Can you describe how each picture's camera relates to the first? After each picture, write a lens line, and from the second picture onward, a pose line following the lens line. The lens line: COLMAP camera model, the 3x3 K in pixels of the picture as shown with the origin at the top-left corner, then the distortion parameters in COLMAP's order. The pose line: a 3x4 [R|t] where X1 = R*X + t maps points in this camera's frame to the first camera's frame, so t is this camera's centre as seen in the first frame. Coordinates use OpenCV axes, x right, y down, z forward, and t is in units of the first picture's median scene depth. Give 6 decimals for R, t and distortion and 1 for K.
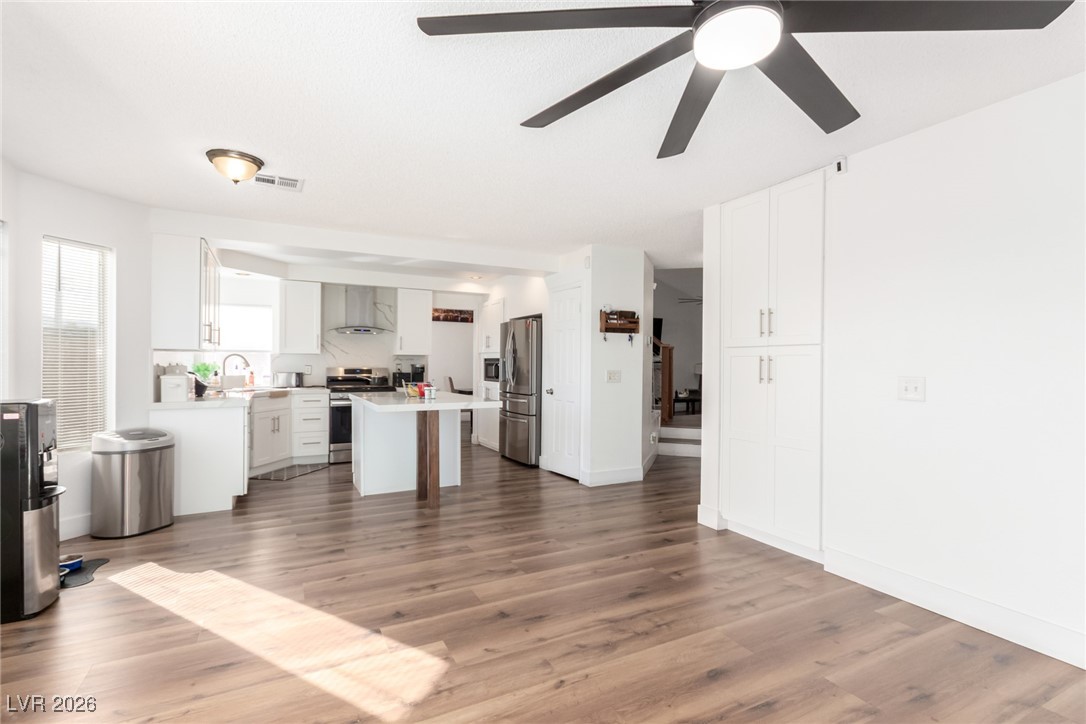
lens RADIAL K [[507.4, 0, 571.6], [0, 507.4, 361.0], [0, 0, 1]] dist [-0.000771, 0.001411]
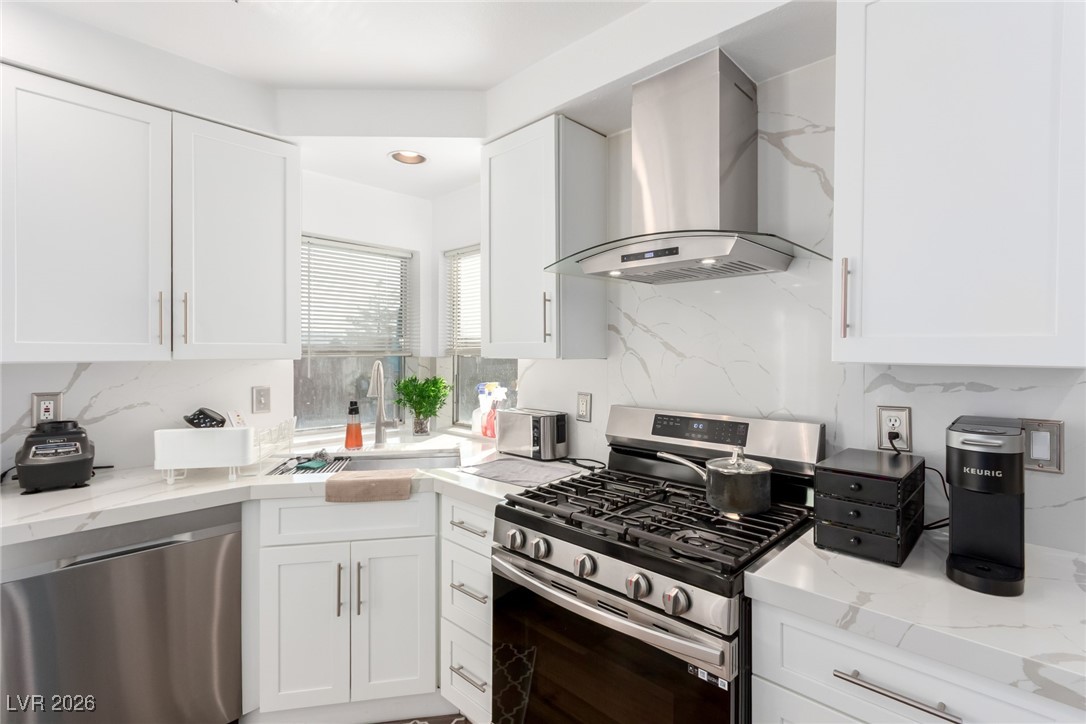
lens RADIAL K [[519.0, 0, 537.7], [0, 519.0, 354.3], [0, 0, 1]] dist [-0.003377, -0.000352]
pose [[0.279932, 0.002595, -0.960016, -0.209296], [0.008695, 0.999948, 0.005239, -0.019008], [0.959980, -0.009814, 0.279895, 0.899549]]
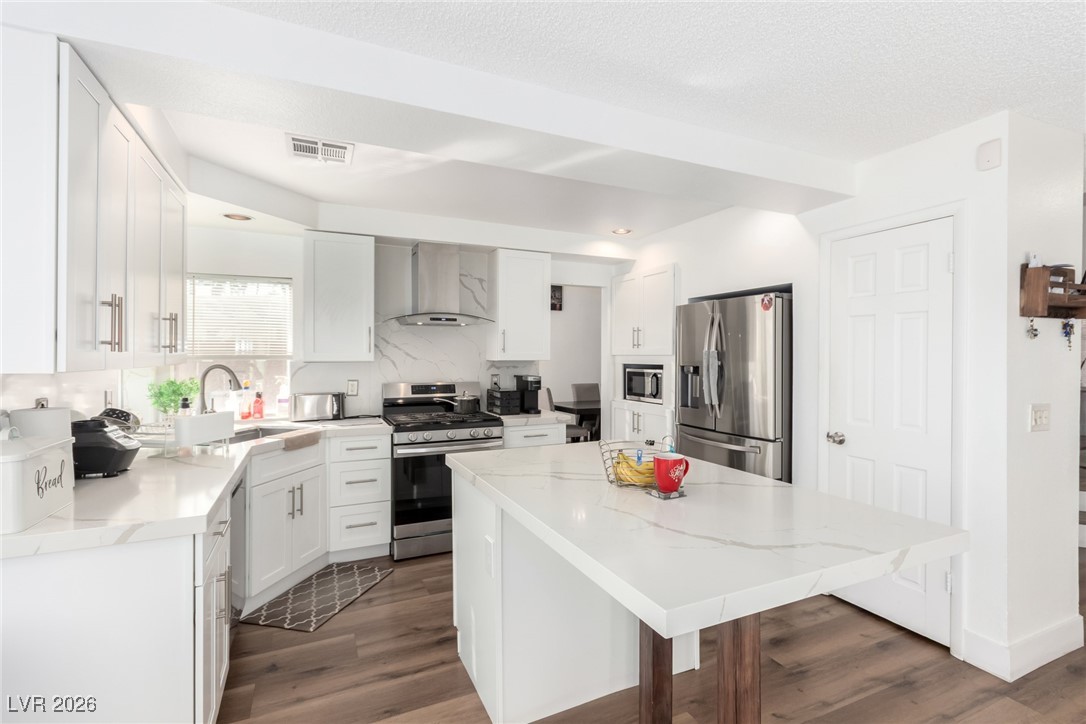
lens RADIAL K [[507.4, 0, 563.7], [0, 507.4, 352.2], [0, 0, 1]] dist [-0.000771, 0.001411]
pose [[0.998110, -0.004849, -0.061265, -0.244507], [0.004655, 0.999984, -0.003304, -0.021269], [0.061280, 0.003013, 0.998116, 0.438422]]
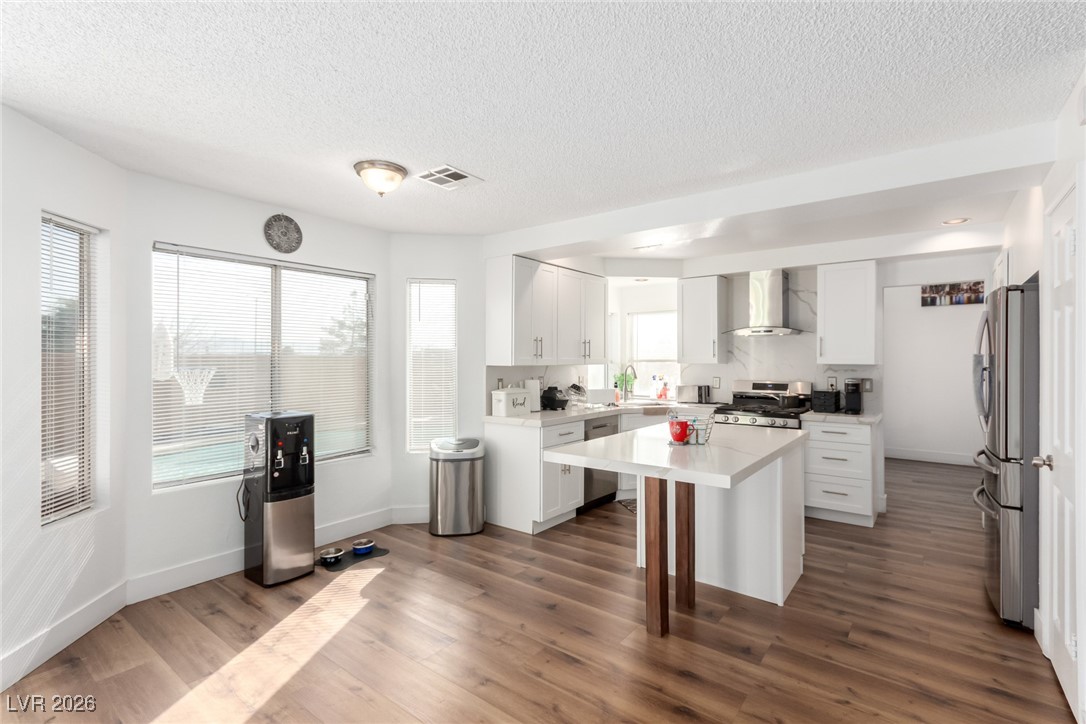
lens RADIAL K [[507.4, 0, 549.1], [0, 507.4, 359.2], [0, 0, 1]] dist [-0.000771, 0.001411]
pose [[0.392547, -0.003438, -0.919726, 0.144723], [0.007677, 0.999970, -0.000461, -0.023136], [0.919700, -0.006880, 0.392562, 0.431424]]
